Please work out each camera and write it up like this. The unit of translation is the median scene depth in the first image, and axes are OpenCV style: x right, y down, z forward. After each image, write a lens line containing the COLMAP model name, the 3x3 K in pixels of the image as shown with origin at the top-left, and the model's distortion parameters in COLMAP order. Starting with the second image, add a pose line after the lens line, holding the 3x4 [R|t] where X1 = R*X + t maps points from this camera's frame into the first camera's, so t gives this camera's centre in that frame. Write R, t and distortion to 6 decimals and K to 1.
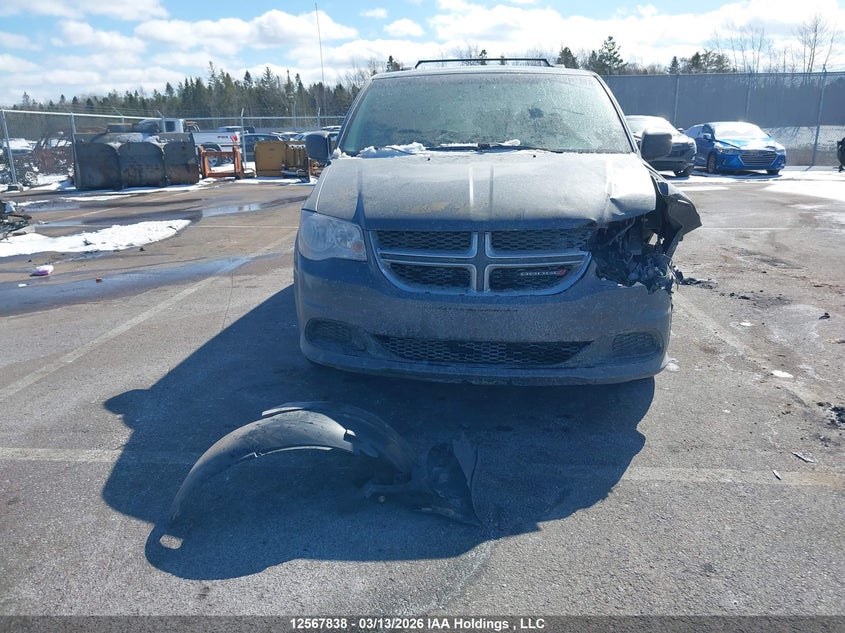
lens RADIAL K [[676.5, 0, 402.0], [0, 676.5, 300.6], [0, 0, 1]] dist [0.064740, -0.096910]
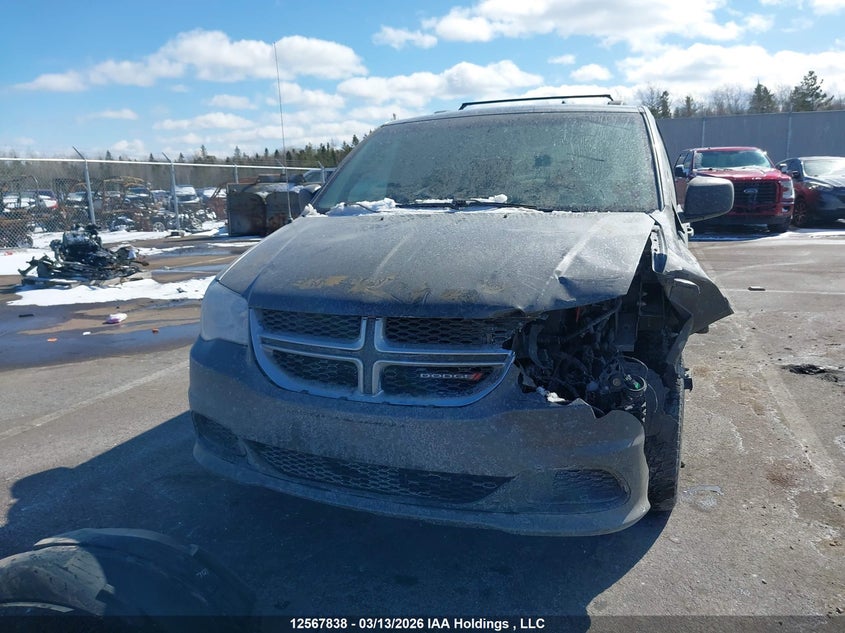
lens RADIAL K [[676.5, 0, 402.0], [0, 676.5, 300.6], [0, 0, 1]] dist [0.064740, -0.096910]
pose [[0.966775, 0.034606, -0.253276, 0.147556], [-0.050731, 0.997061, -0.057415, -0.033726], [0.250544, 0.068356, 0.965689, 0.115616]]
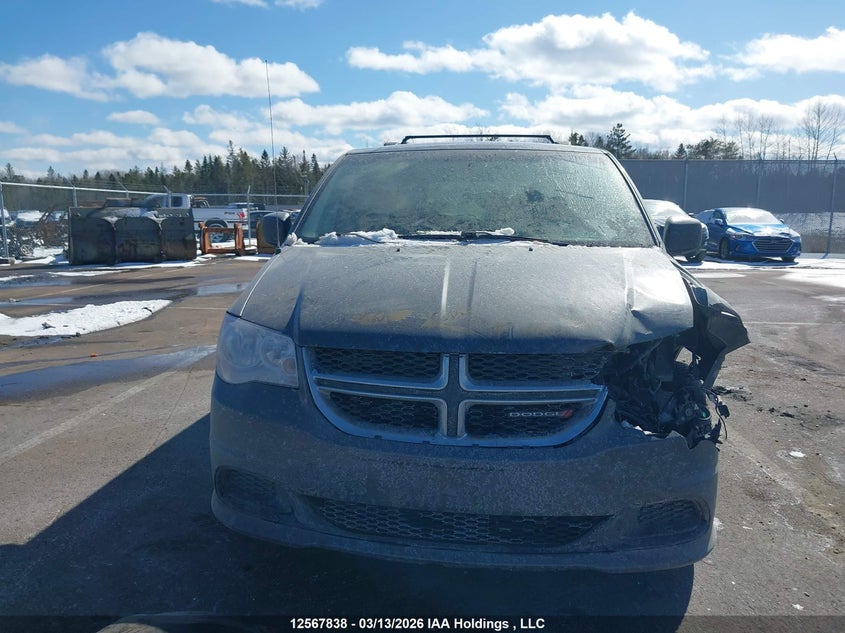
lens RADIAL K [[671.0, 0, 407.3], [0, 671.0, 300.2], [0, 0, 1]] dist [0.083624, -0.117630]
pose [[0.999780, 0.019355, -0.008064, 0.030892], [-0.020130, 0.993633, -0.110854, -0.033881], [0.005867, 0.110992, 0.993804, 0.120878]]
